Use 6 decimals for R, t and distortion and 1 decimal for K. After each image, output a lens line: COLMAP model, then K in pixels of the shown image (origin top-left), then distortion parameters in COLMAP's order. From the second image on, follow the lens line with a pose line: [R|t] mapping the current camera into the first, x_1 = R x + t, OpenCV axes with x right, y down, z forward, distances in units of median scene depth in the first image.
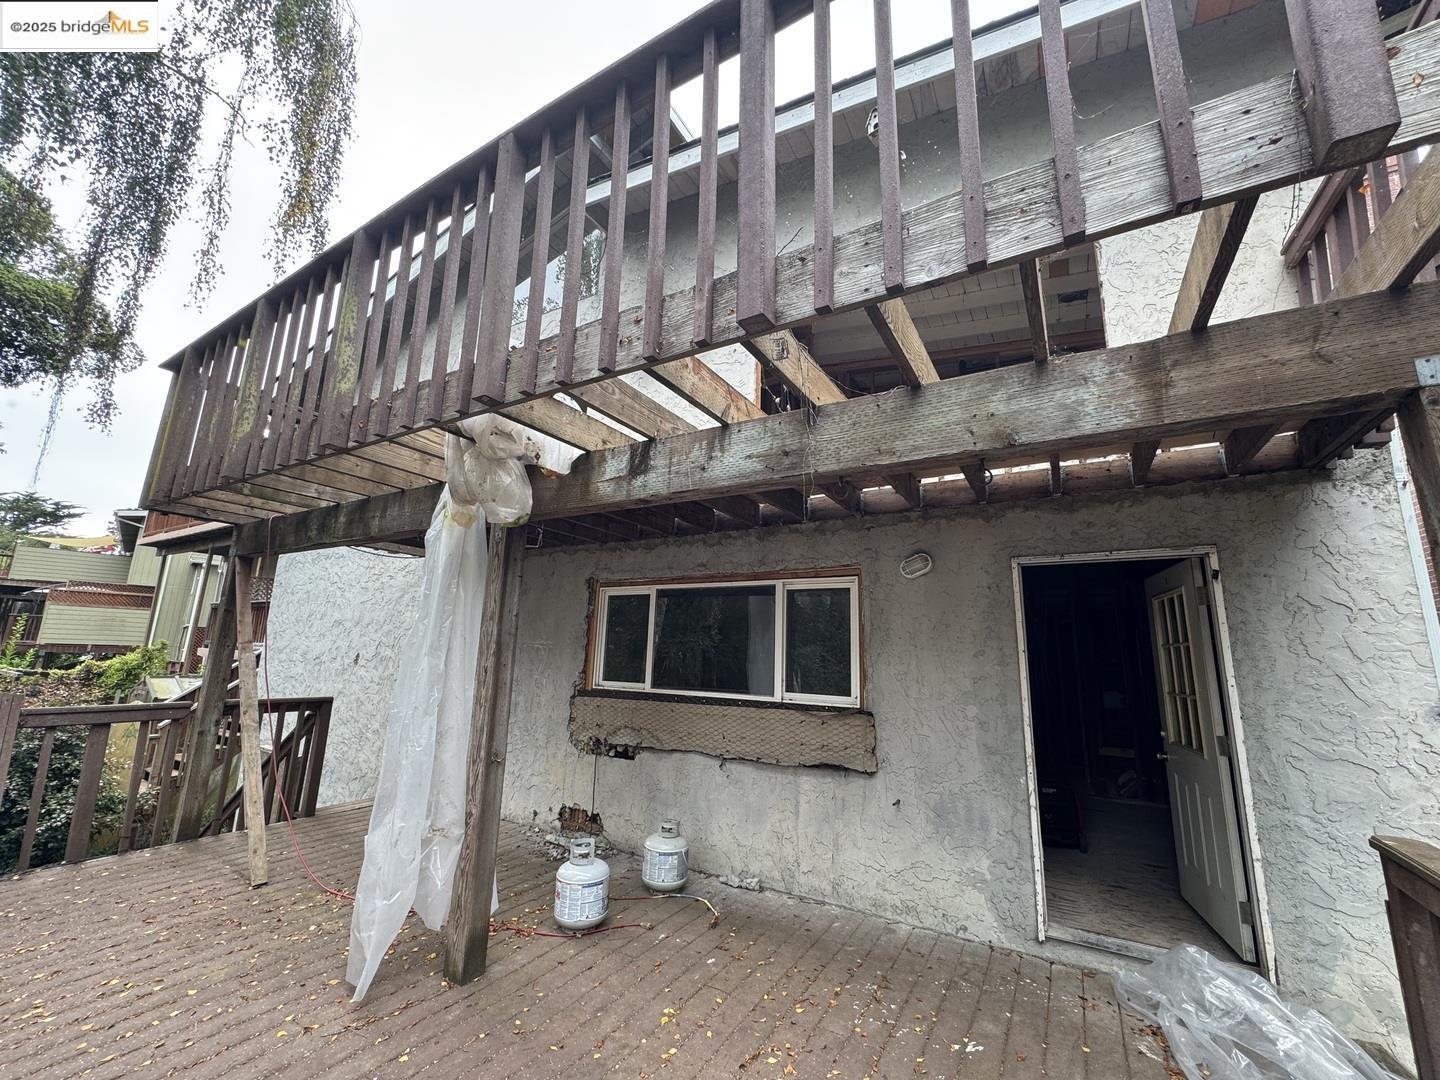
lens RADIAL K [[571.1, 0, 718.0], [0, 571.1, 538.6], [0, 0, 1]] dist [-0.001992, -0.000309]
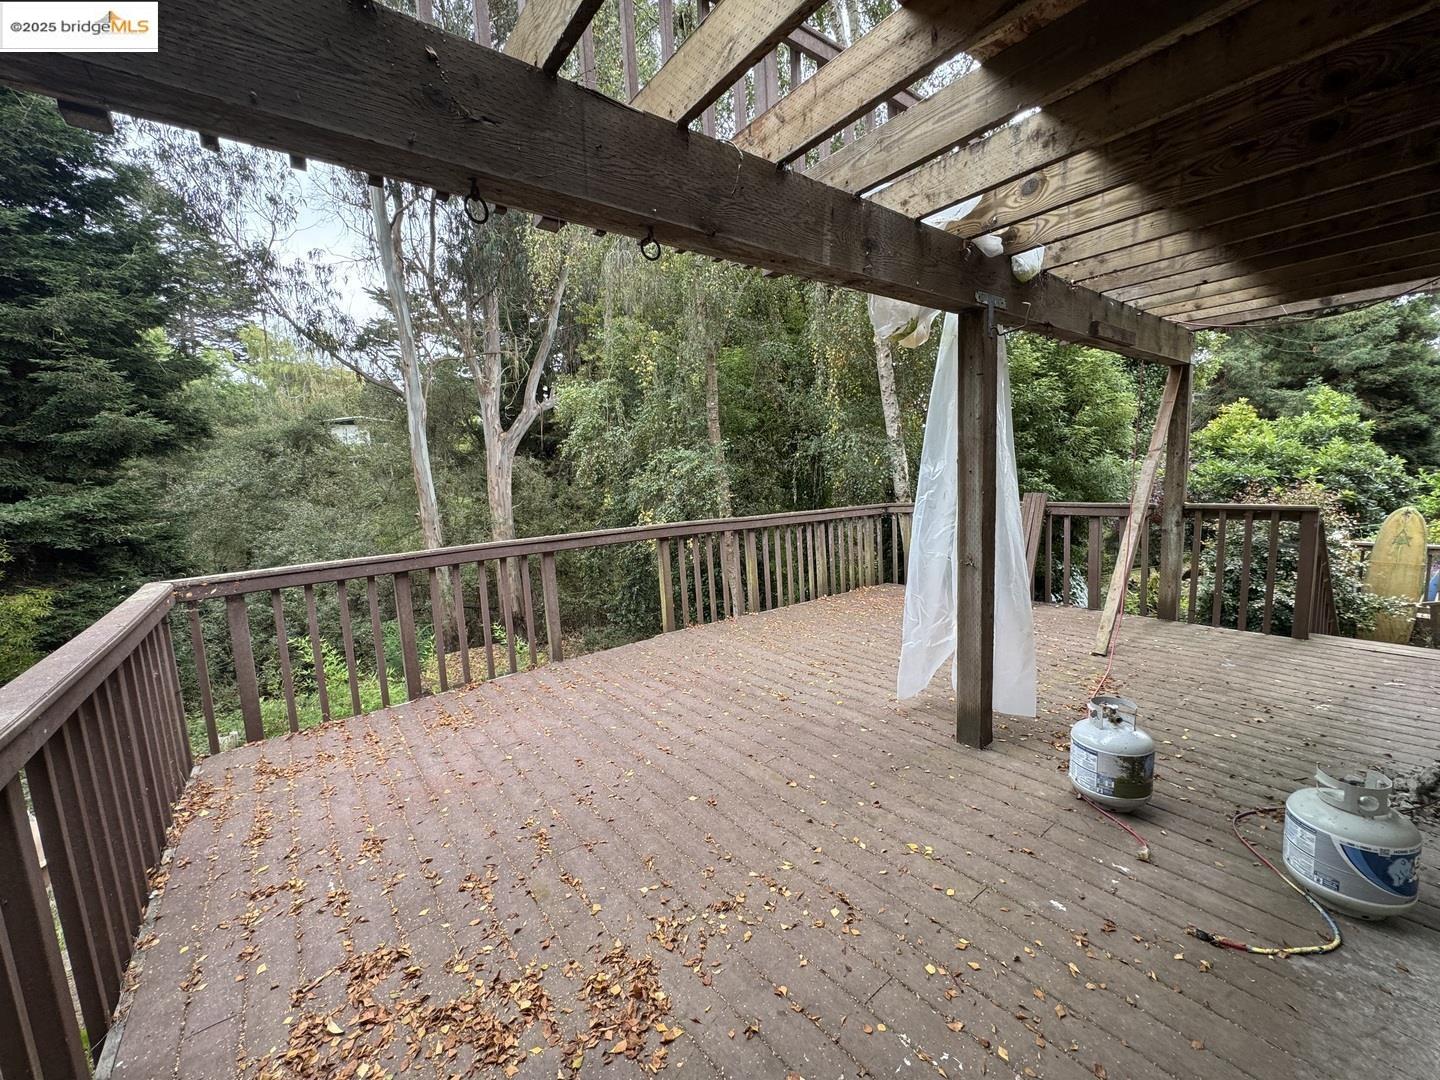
lens RADIAL K [[571.1, 0, 720.2], [0, 571.1, 544.7], [0, 0, 1]] dist [-0.001992, -0.000309]
pose [[-0.360213, 0.103566, -0.927103, 0.605797], [0.221357, 0.974924, 0.022903, 0.201667], [0.906227, -0.196970, -0.374105, 0.846729]]
